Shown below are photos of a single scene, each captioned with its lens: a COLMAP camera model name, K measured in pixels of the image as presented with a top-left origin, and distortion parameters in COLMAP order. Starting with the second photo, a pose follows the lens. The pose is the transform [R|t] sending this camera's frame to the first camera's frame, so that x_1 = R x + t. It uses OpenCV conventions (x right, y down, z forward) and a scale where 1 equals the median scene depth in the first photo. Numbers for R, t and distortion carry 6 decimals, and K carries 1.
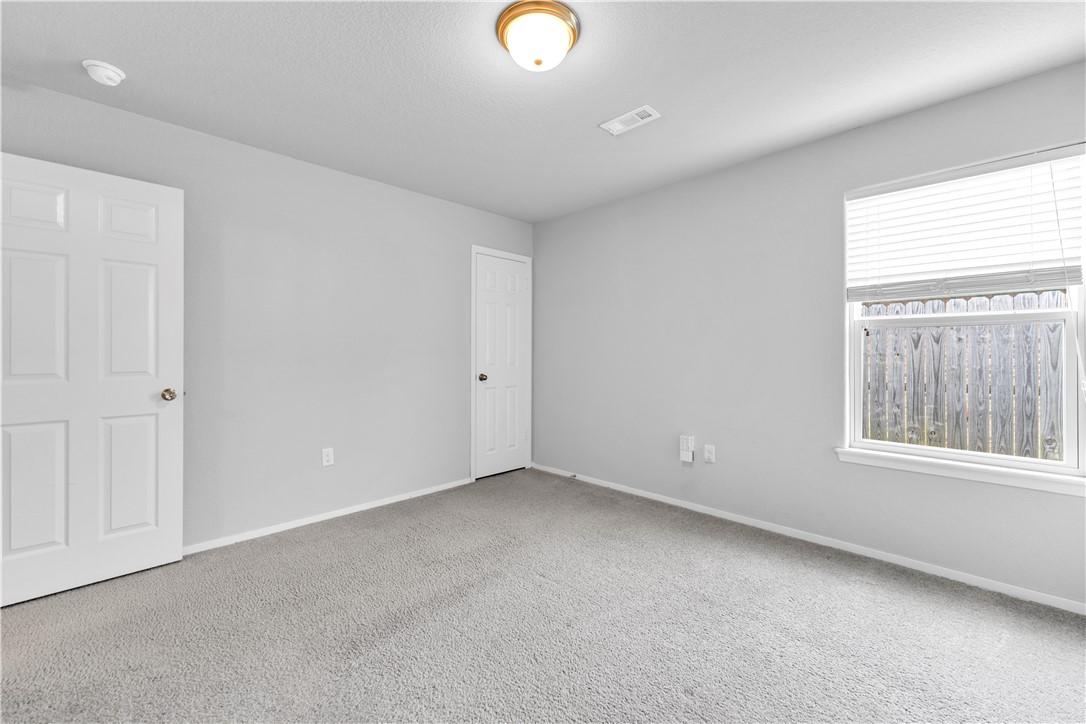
lens RADIAL K [[459.5, 0, 538.2], [0, 459.5, 357.3], [0, 0, 1]] dist [0.008883, -0.000008]
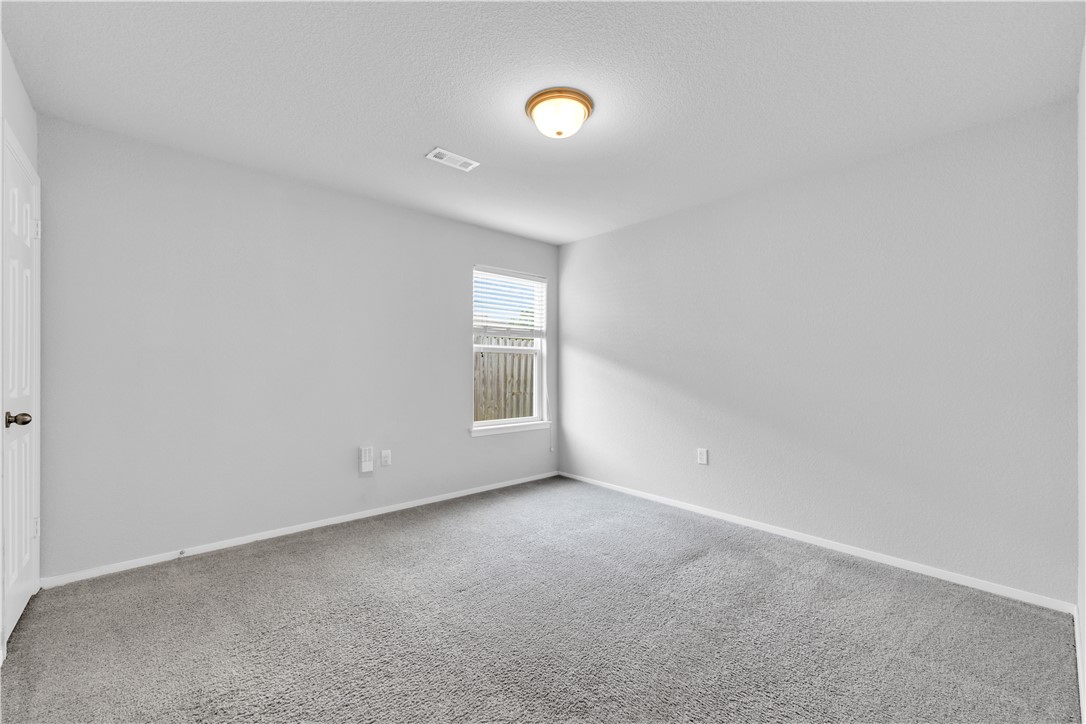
lens RADIAL K [[443.7, 0, 538.5], [0, 443.7, 363.5], [0, 0, 1]] dist [0.006113, -0.000005]
pose [[0.059070, 0.014166, 0.998153, -0.742124], [0.014460, 0.999782, -0.015044, 0.003441], [-0.998149, 0.015322, 0.058852, 0.617872]]
